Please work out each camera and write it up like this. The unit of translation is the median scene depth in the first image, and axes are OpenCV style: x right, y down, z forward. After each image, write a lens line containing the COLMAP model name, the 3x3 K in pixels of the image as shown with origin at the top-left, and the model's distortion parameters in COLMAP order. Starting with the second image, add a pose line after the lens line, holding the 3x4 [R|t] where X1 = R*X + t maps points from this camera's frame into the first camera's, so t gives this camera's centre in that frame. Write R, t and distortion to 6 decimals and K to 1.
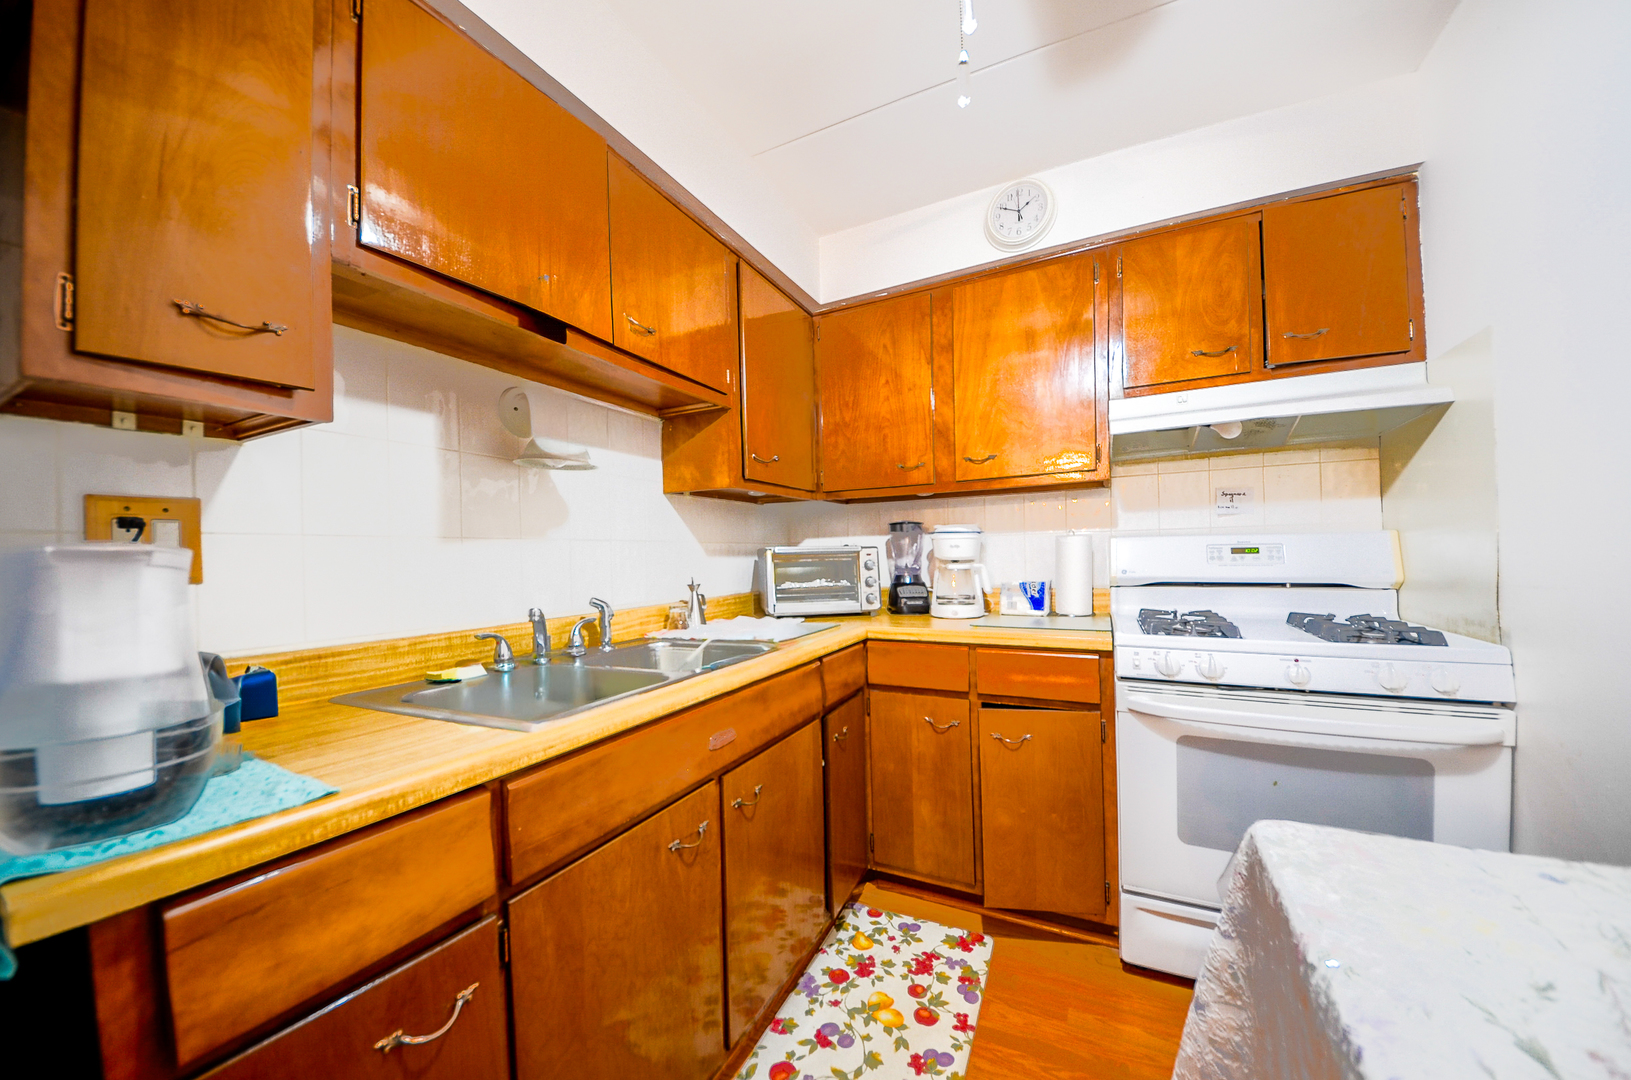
lens RADIAL K [[588.2, 0, 814.9], [0, 588.2, 561.0], [0, 0, 1]] dist [0.036401, 0.000027]
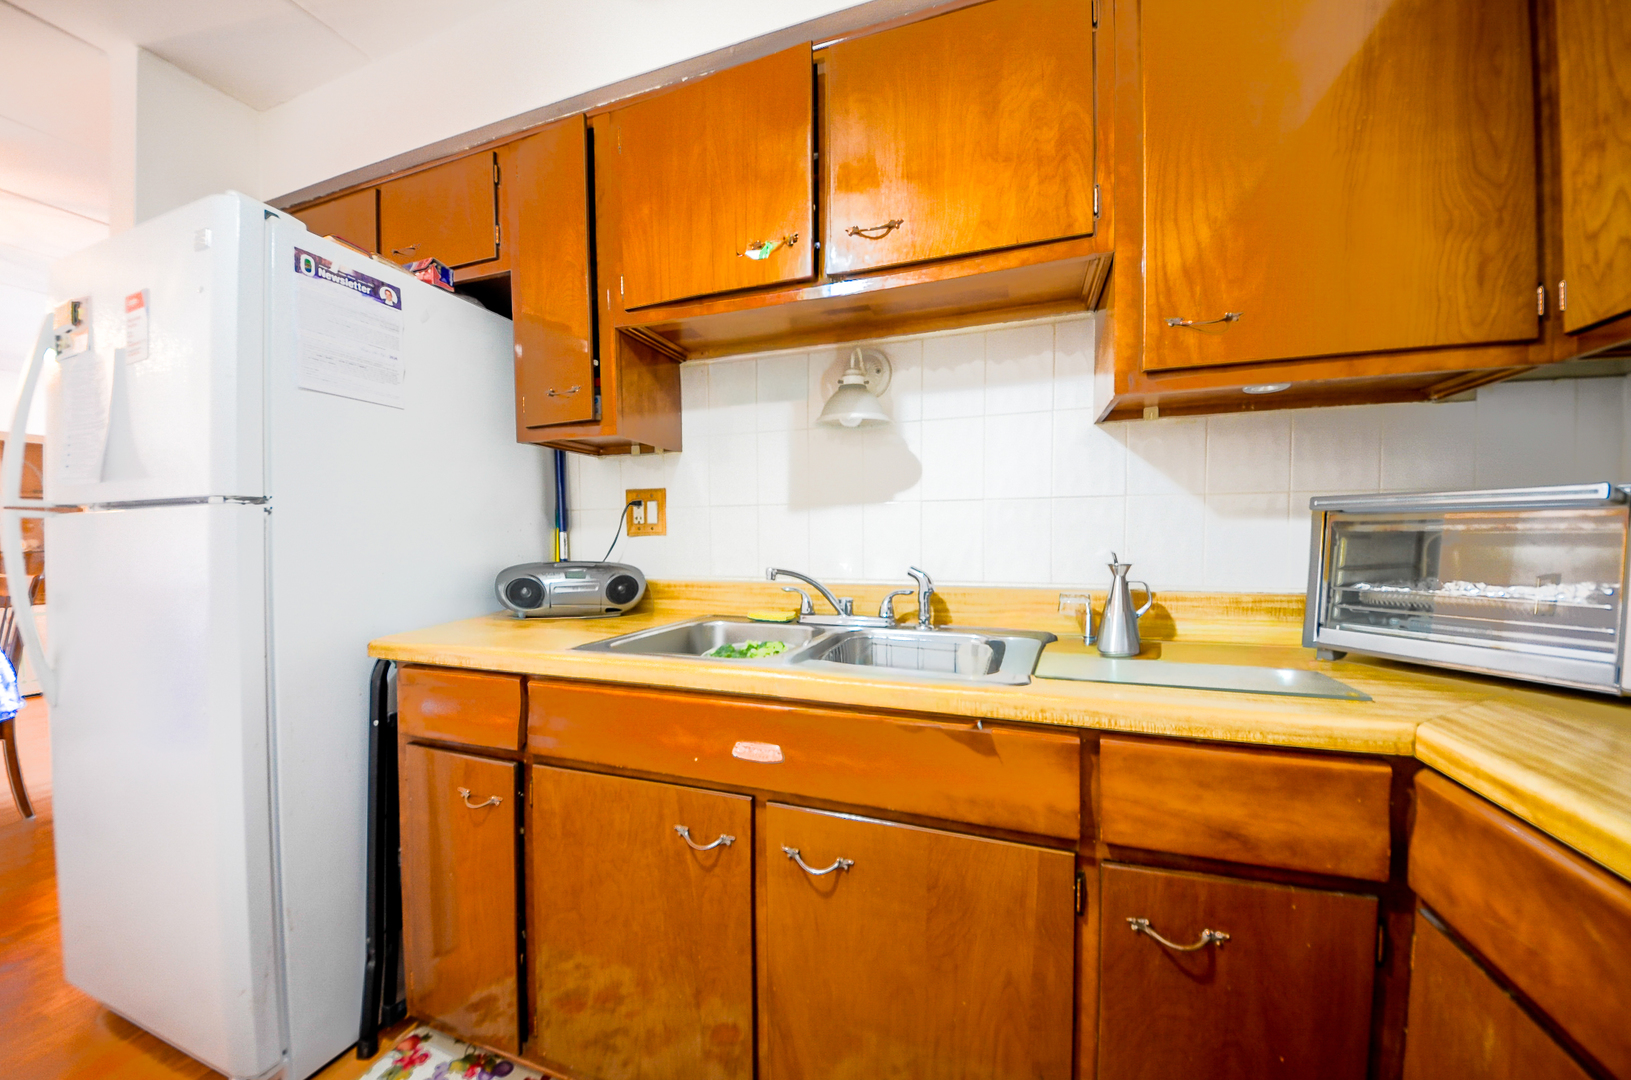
lens RADIAL K [[588.2, 0, 814.9], [0, 588.2, 561.0], [0, 0, 1]] dist [0.036401, 0.000027]
pose [[0.140023, 0.090411, -0.986012, 0.397163], [0.002669, 0.995784, 0.091686, -0.024463], [0.990145, -0.015470, 0.139192, 0.613044]]
